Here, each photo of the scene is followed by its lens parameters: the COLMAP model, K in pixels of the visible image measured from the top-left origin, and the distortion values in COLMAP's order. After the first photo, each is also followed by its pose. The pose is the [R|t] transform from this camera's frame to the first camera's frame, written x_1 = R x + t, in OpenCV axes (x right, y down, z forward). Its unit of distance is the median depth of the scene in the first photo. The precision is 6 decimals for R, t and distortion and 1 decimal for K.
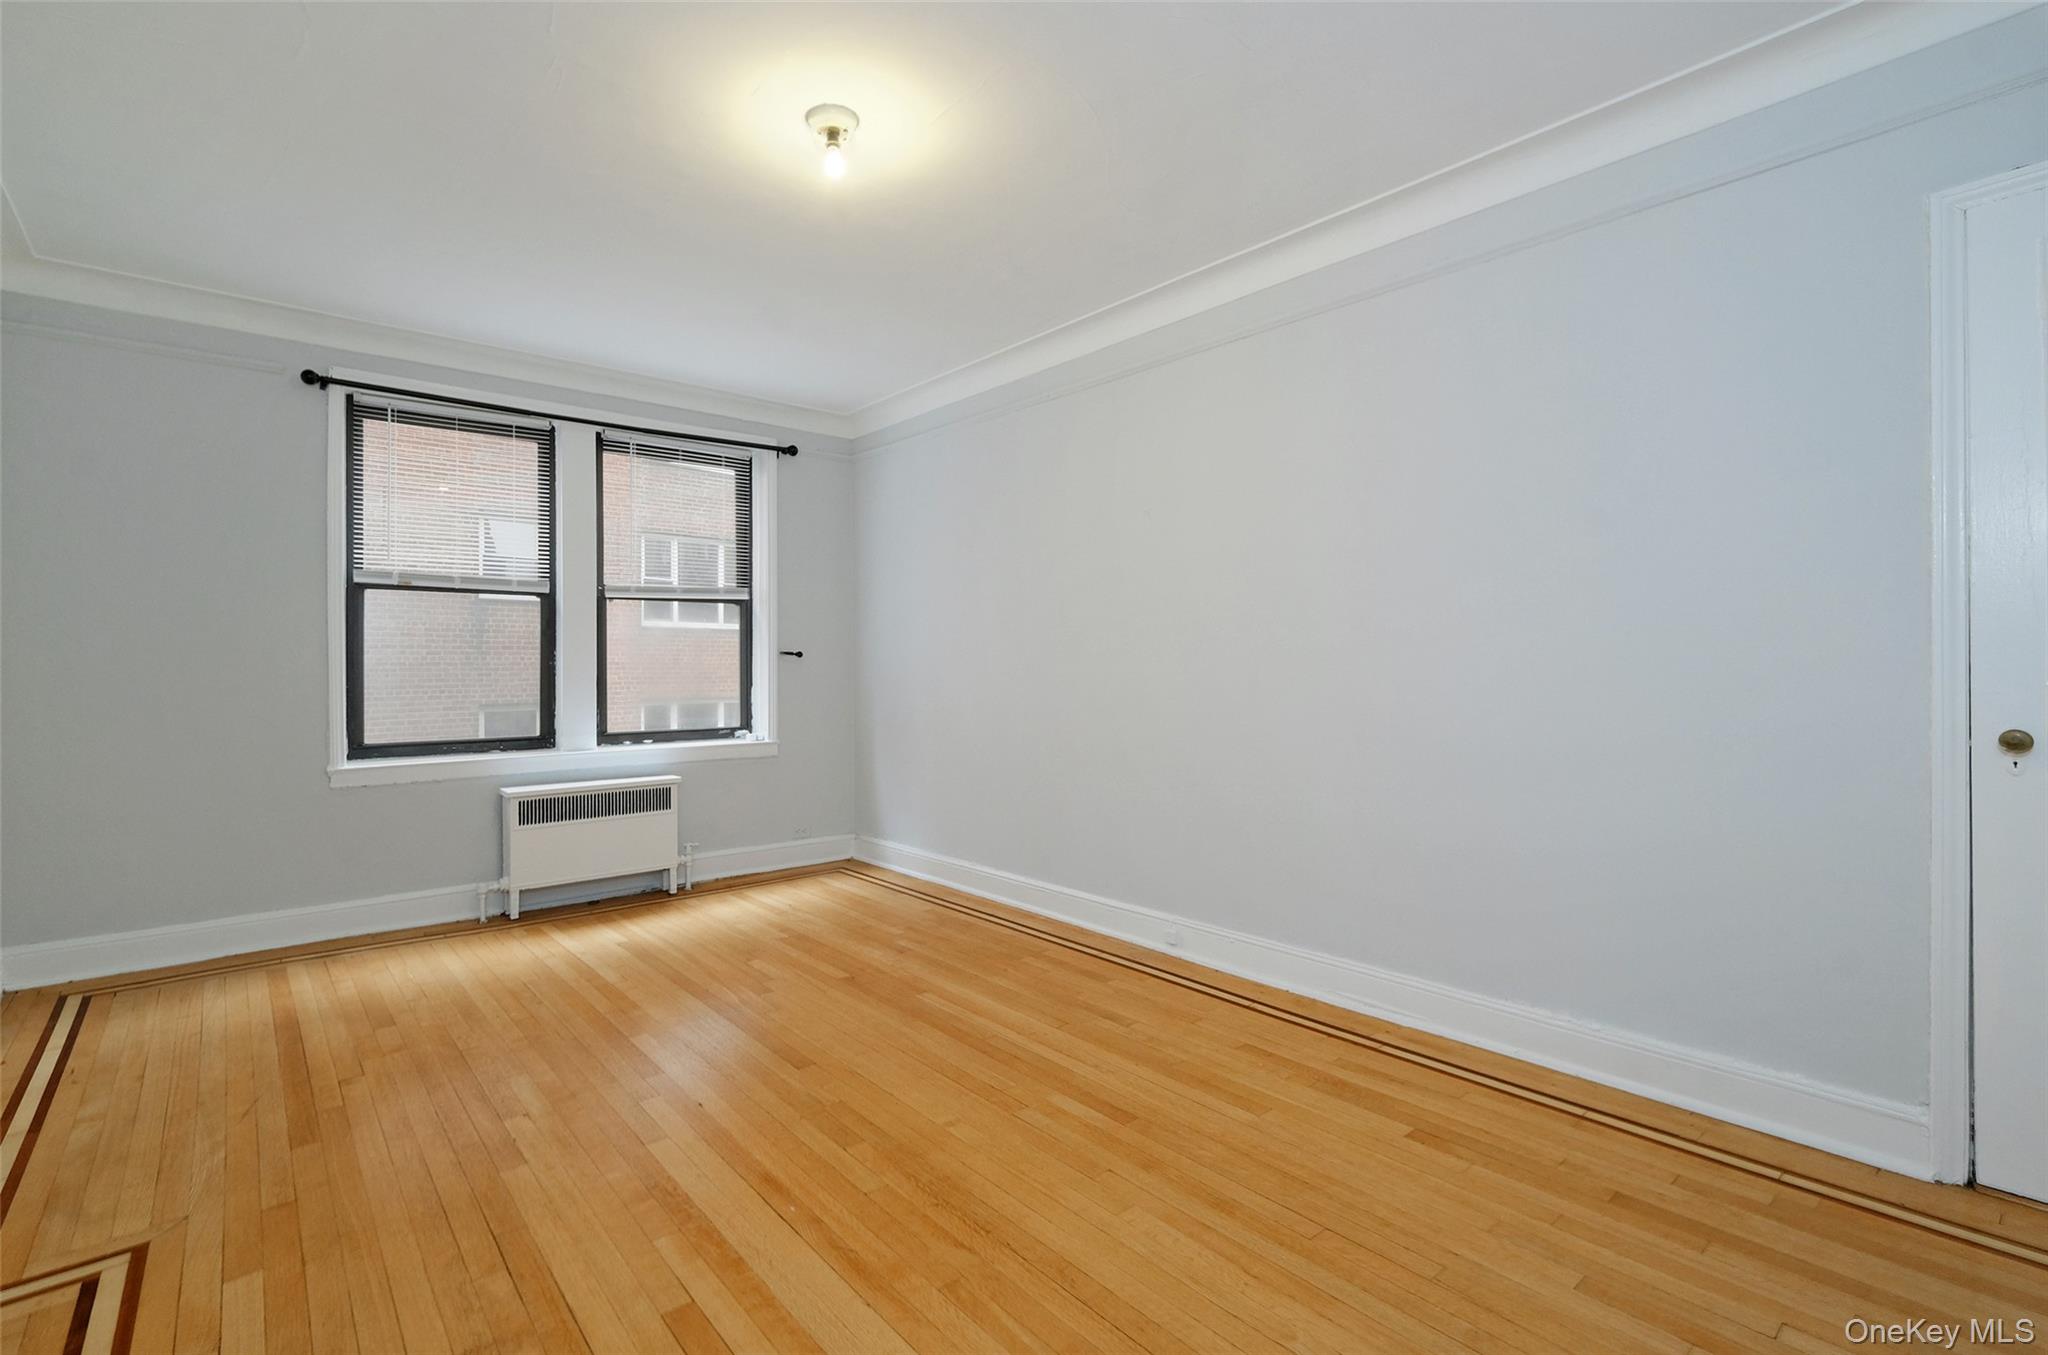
lens RADIAL K [[910.8, 0, 1024.0], [0, 910.8, 677.5], [0, 0, 1]] dist [0.000435, -0.000104]
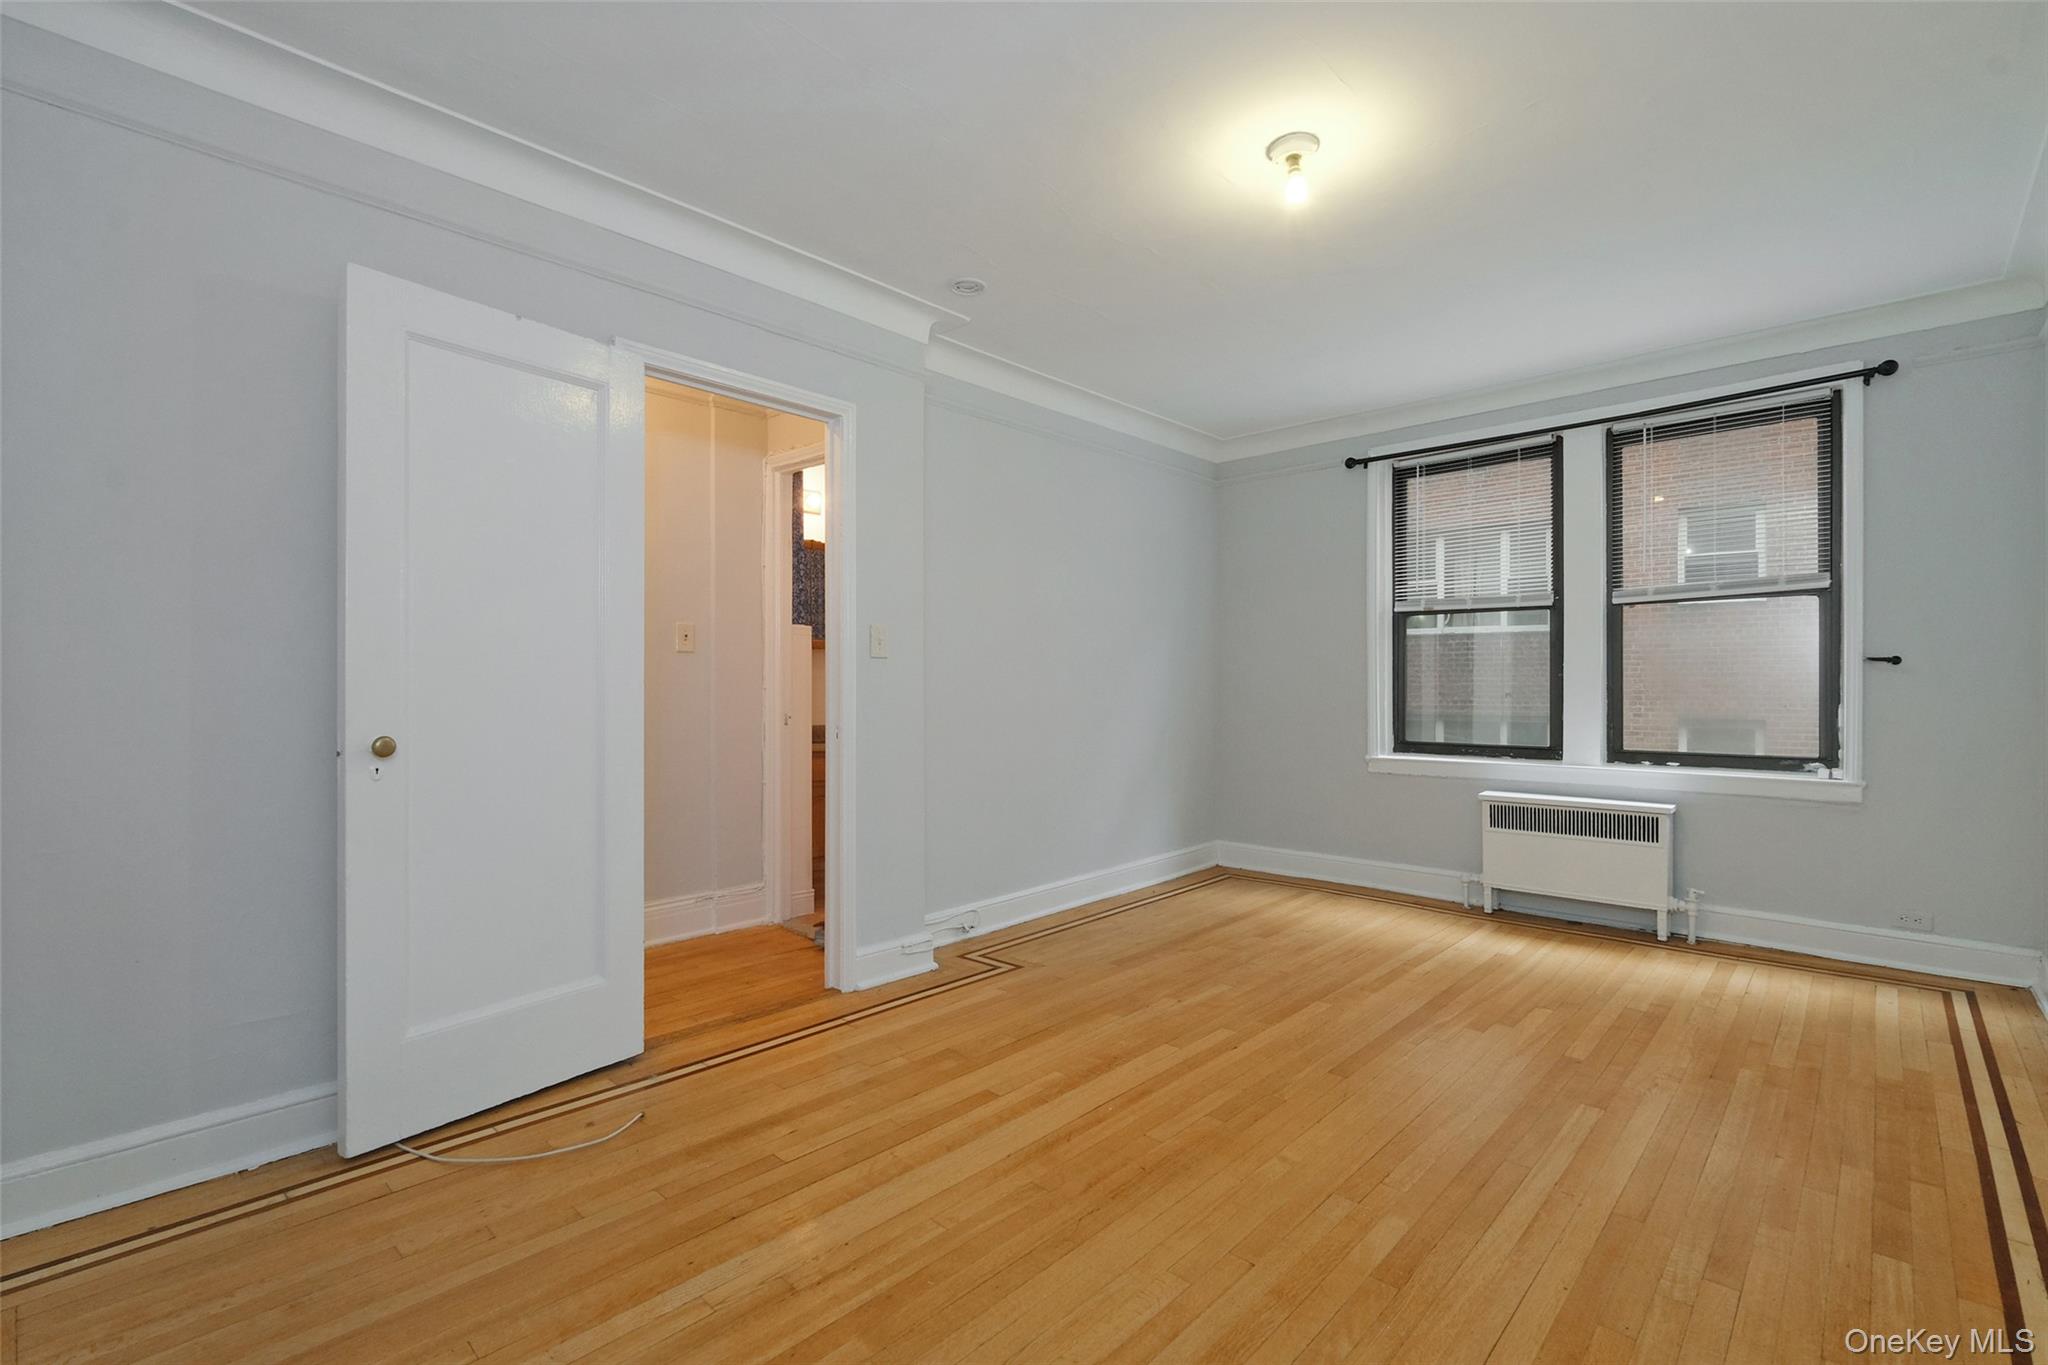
lens RADIAL K [[923.9, 0, 1042.2], [0, 923.9, 684.2], [0, 0, 1]] dist [0.001819, 0.000428]
pose [[0.129213, 0.004788, -0.991605, 0.510007], [-0.011459, 0.999929, 0.003335, -0.002999], [0.991551, 0.010932, 0.129258, 0.376932]]
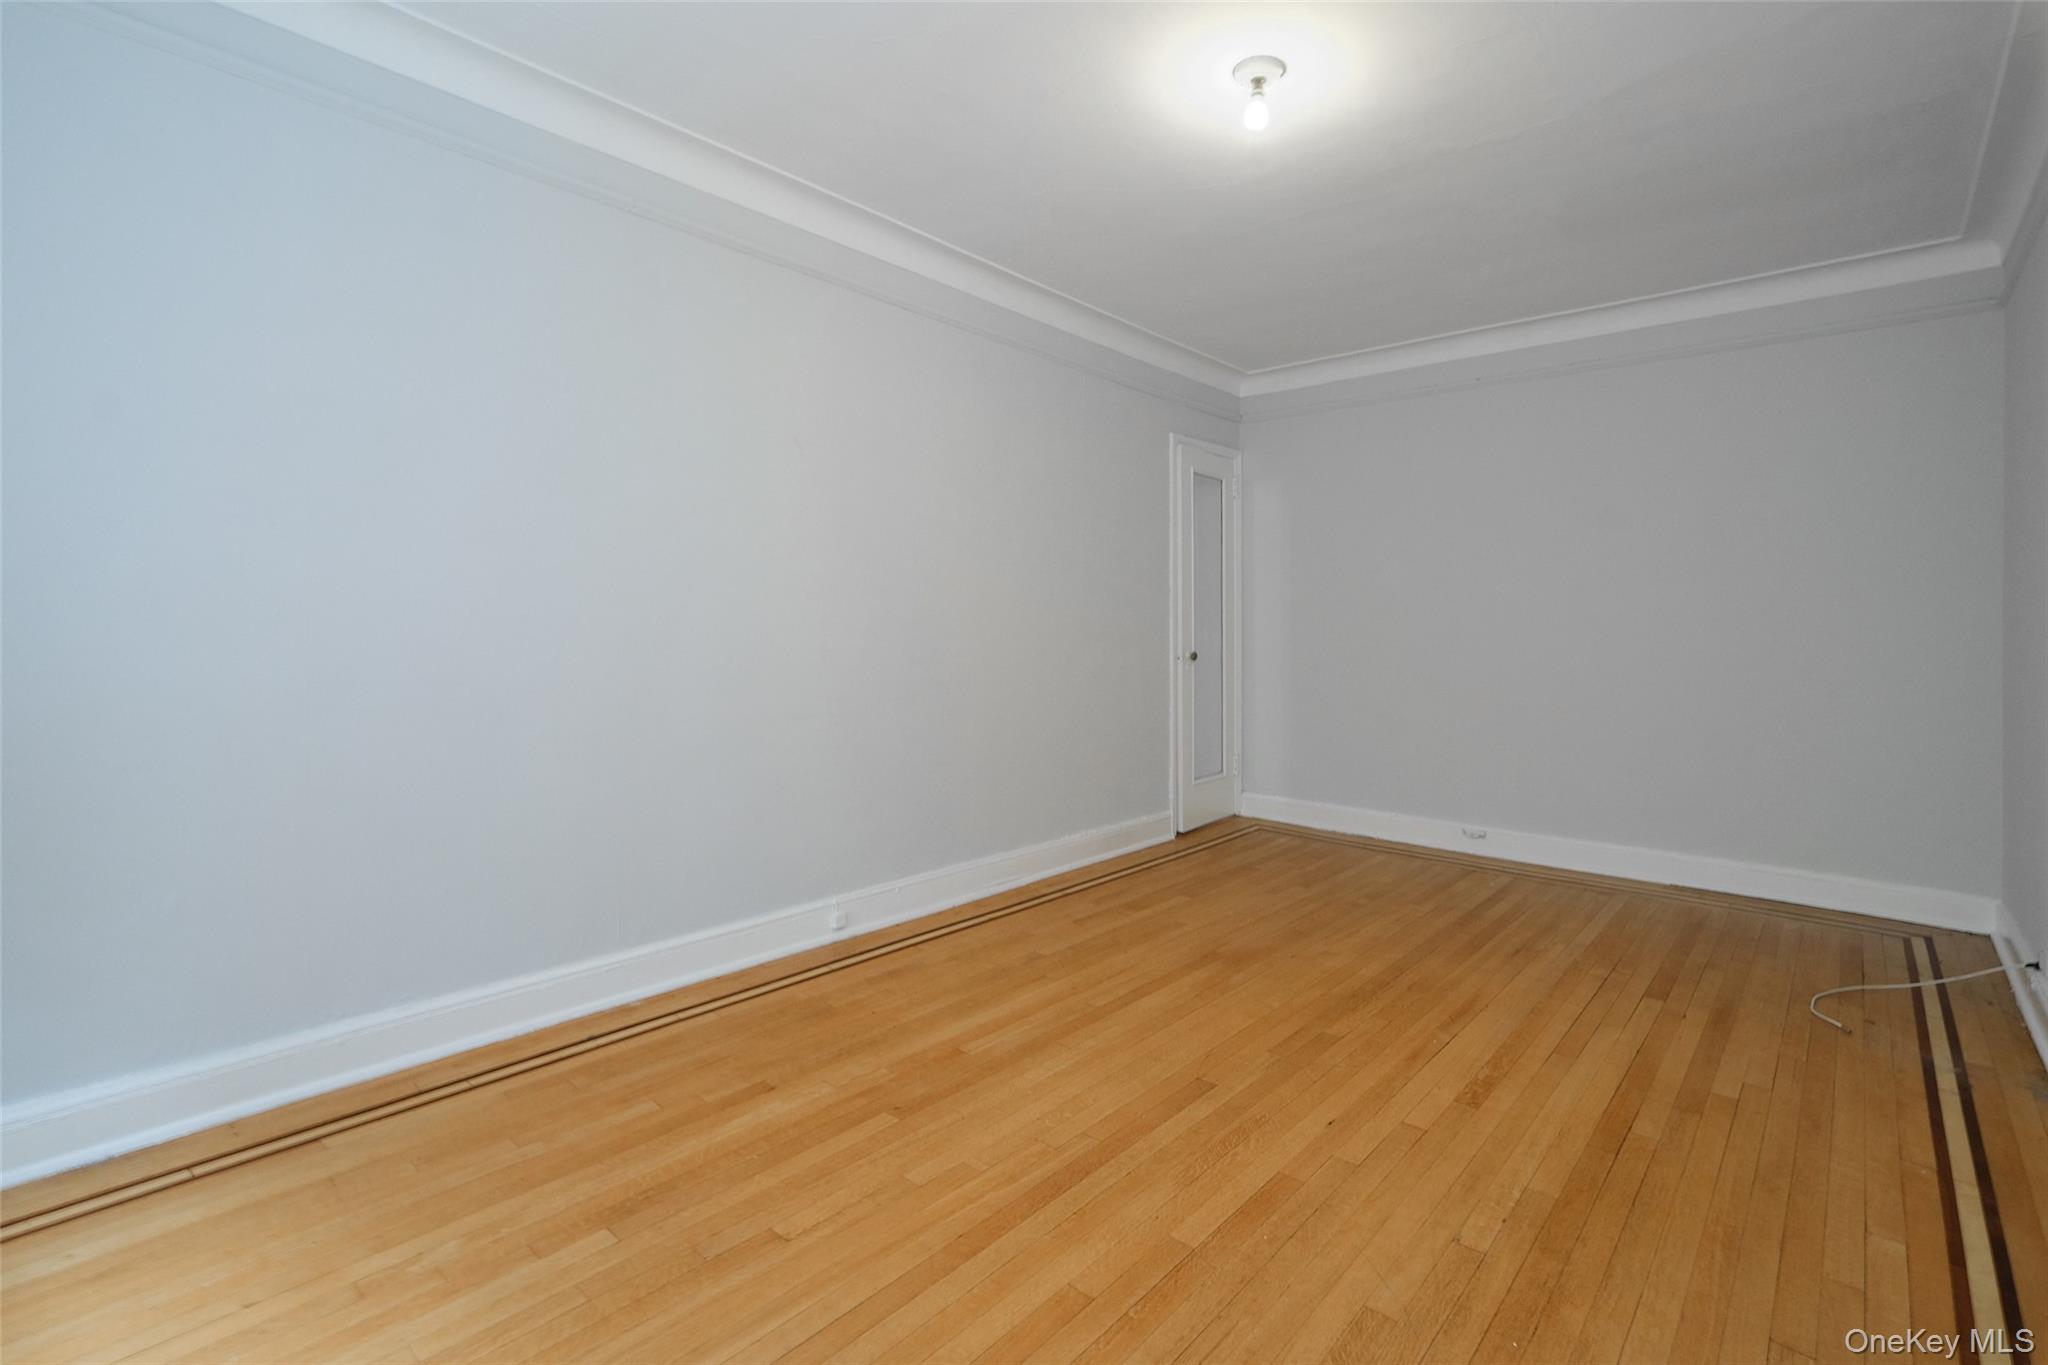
lens RADIAL K [[931.2, 0, 1059.9], [0, 931.2, 626.0], [0, 0, 1]] dist [-0.000399, 0.000193]
pose [[-0.143918, 0.003297, 0.989584, -0.774202], [0.002127, 0.999993, -0.003022, -0.007780], [-0.989587, 0.001670, -0.143924, 0.885753]]
